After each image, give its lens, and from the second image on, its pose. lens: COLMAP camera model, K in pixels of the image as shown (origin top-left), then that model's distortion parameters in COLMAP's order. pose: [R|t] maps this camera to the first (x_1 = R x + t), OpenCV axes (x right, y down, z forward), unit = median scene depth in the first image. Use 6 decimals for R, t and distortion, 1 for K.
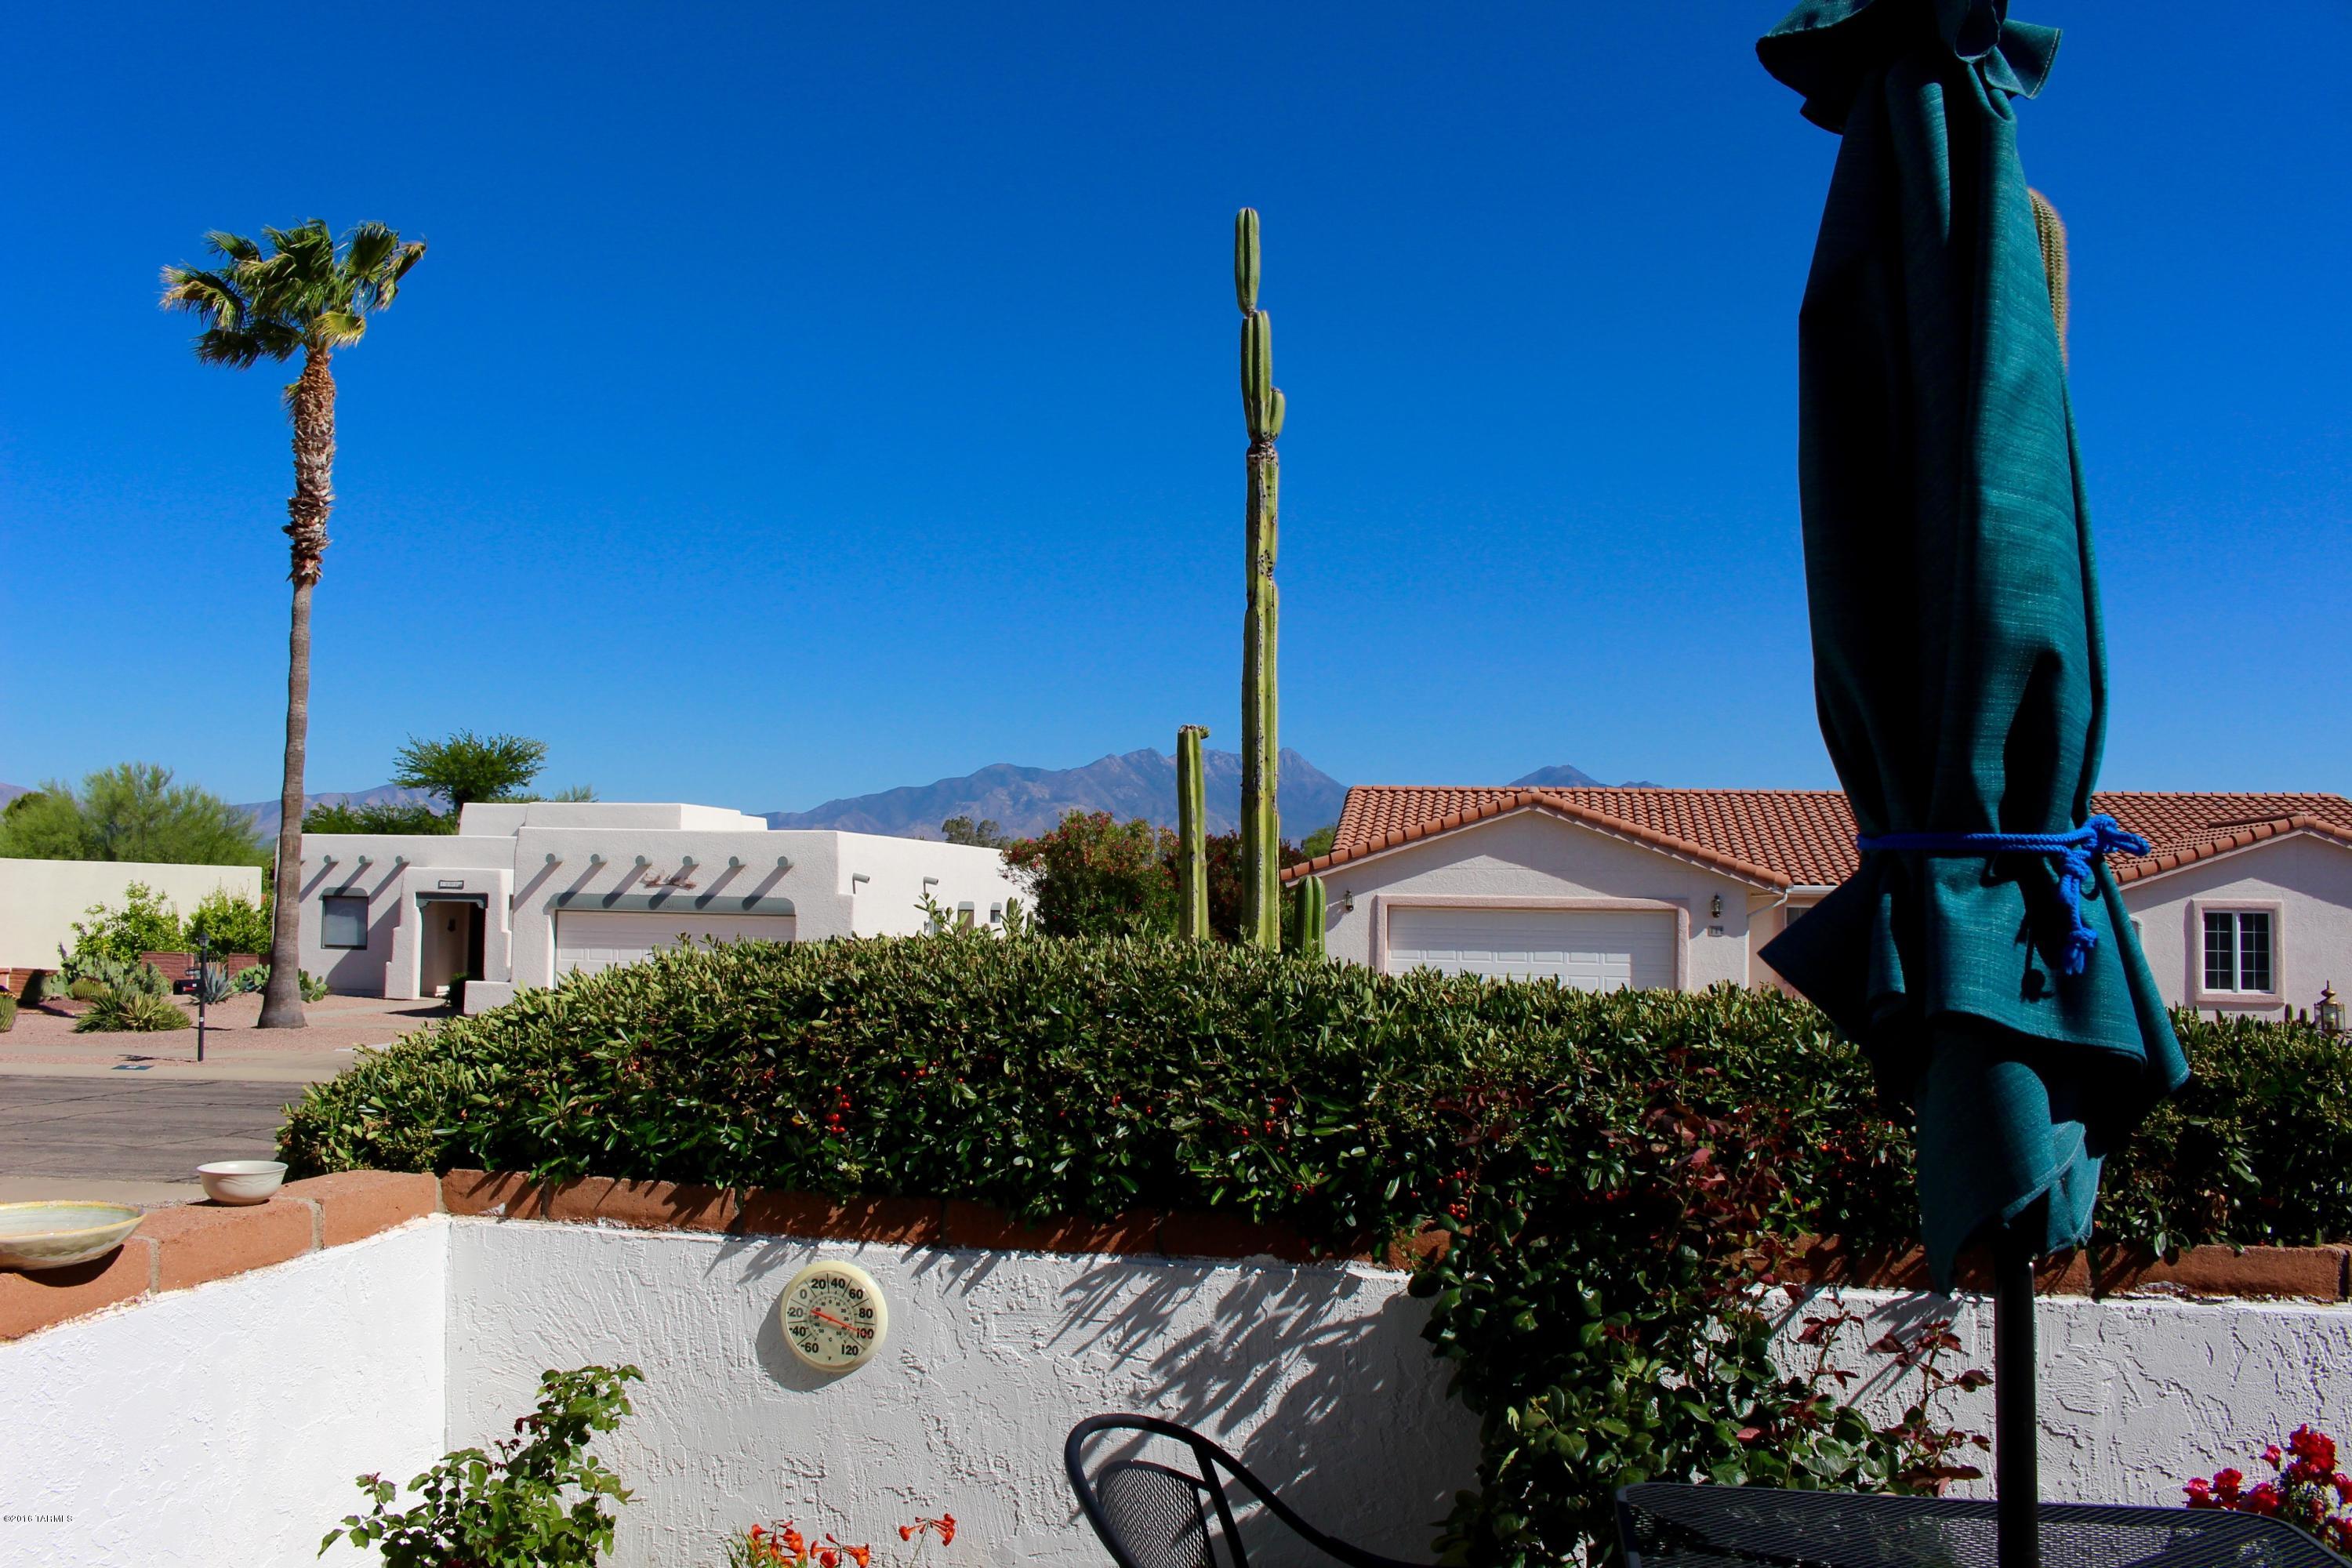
lens RADIAL K [[1941.7, 0, 1098.9], [0, 1941.7, 780.3], [0, 0, 1]] dist [-0.150778, 0.112469]
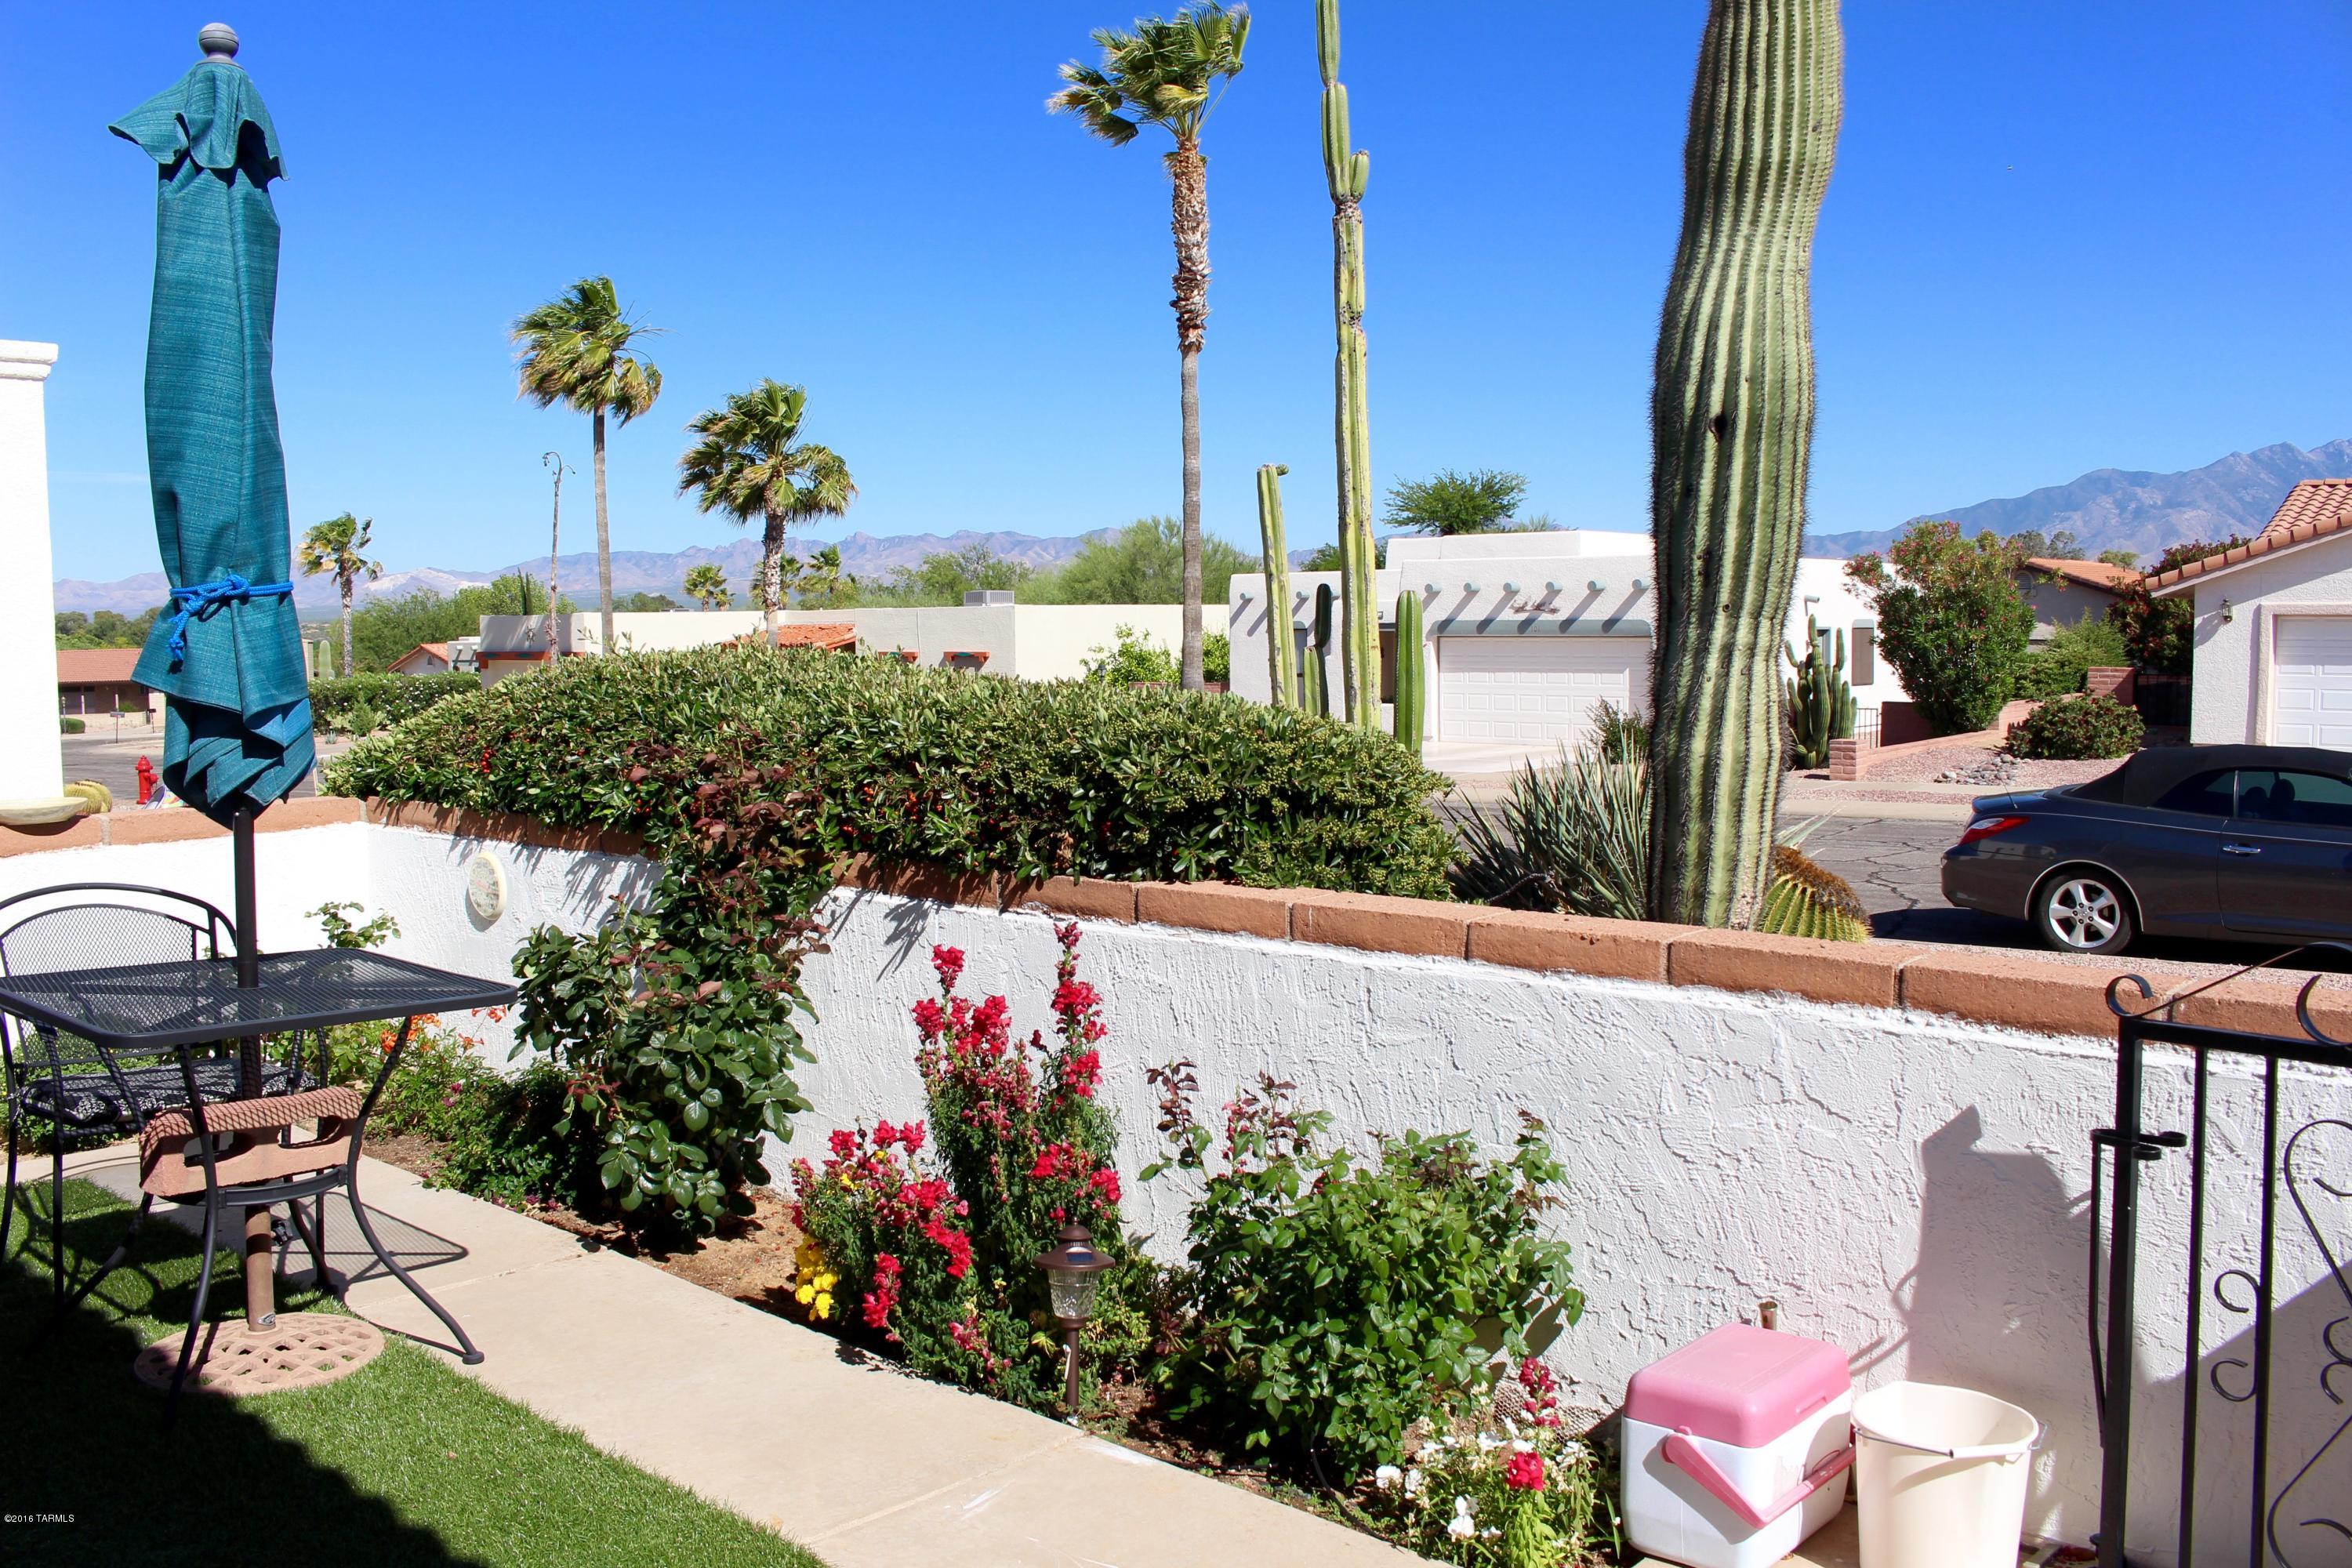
lens RADIAL K [[1941.7, 0, 1163.6], [0, 1941.7, 798.7], [0, 0, 1]] dist [-0.150778, 0.112469]
pose [[0.860066, 0.020325, -0.509778, 0.151737], [0.056906, 0.989149, 0.135445, 0.002353], [0.507000, -0.145501, 0.849577, -0.010346]]
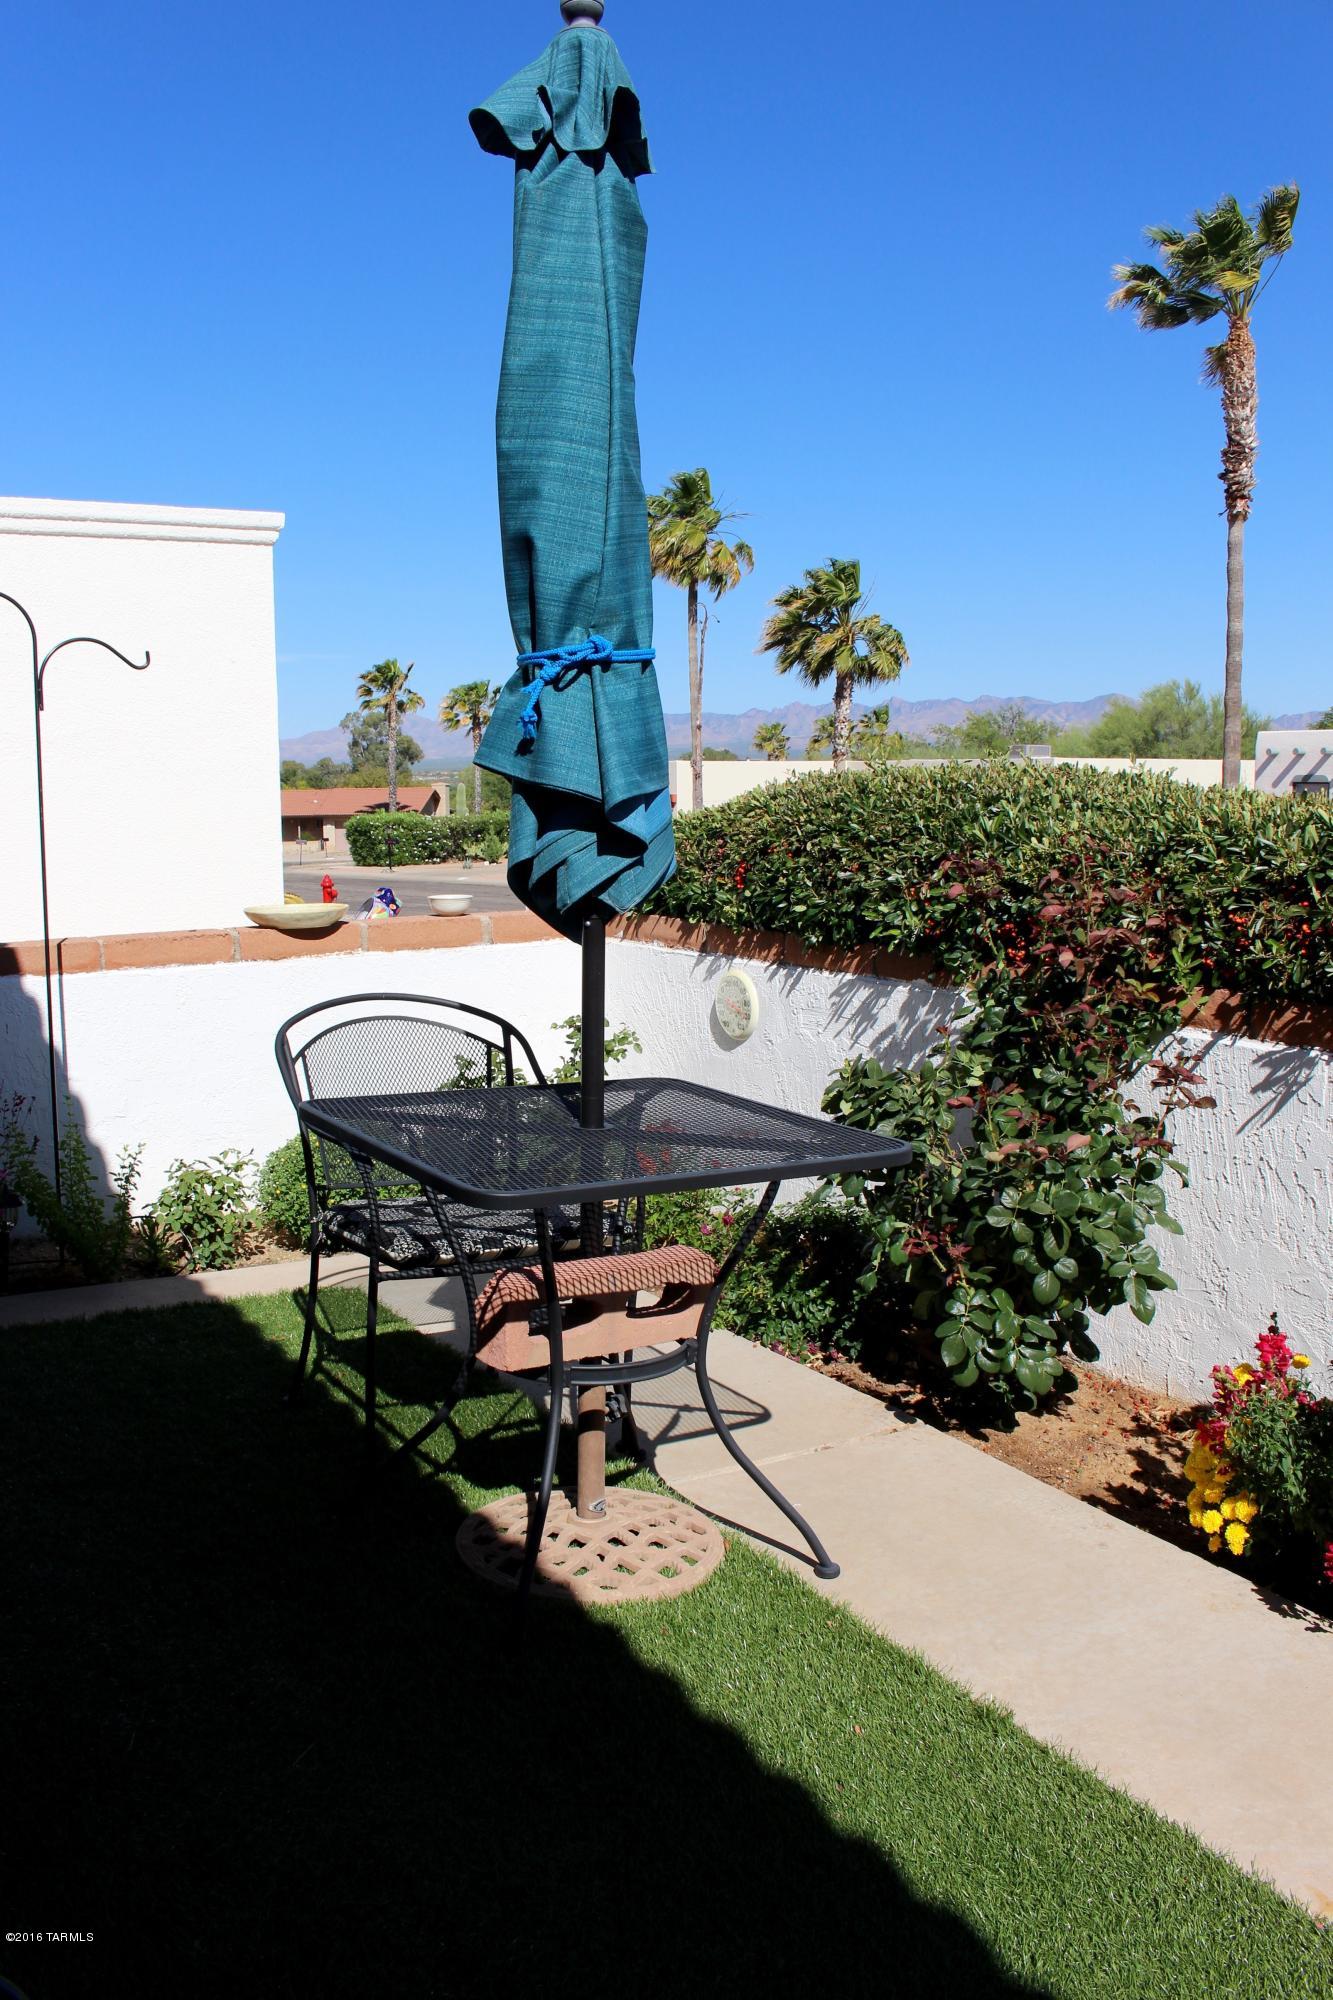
lens RADIAL K [[1651.1, 0, 645.0], [0, 1651.1, 1029.8], [0, 0, 1]] dist [-0.150778, 0.112469]
pose [[0.671422, 0.088433, -0.735780, 0.104987], [0.066553, 0.981647, 0.178715, 0.006455], [0.738081, -0.168962, 0.653214, 0.005687]]
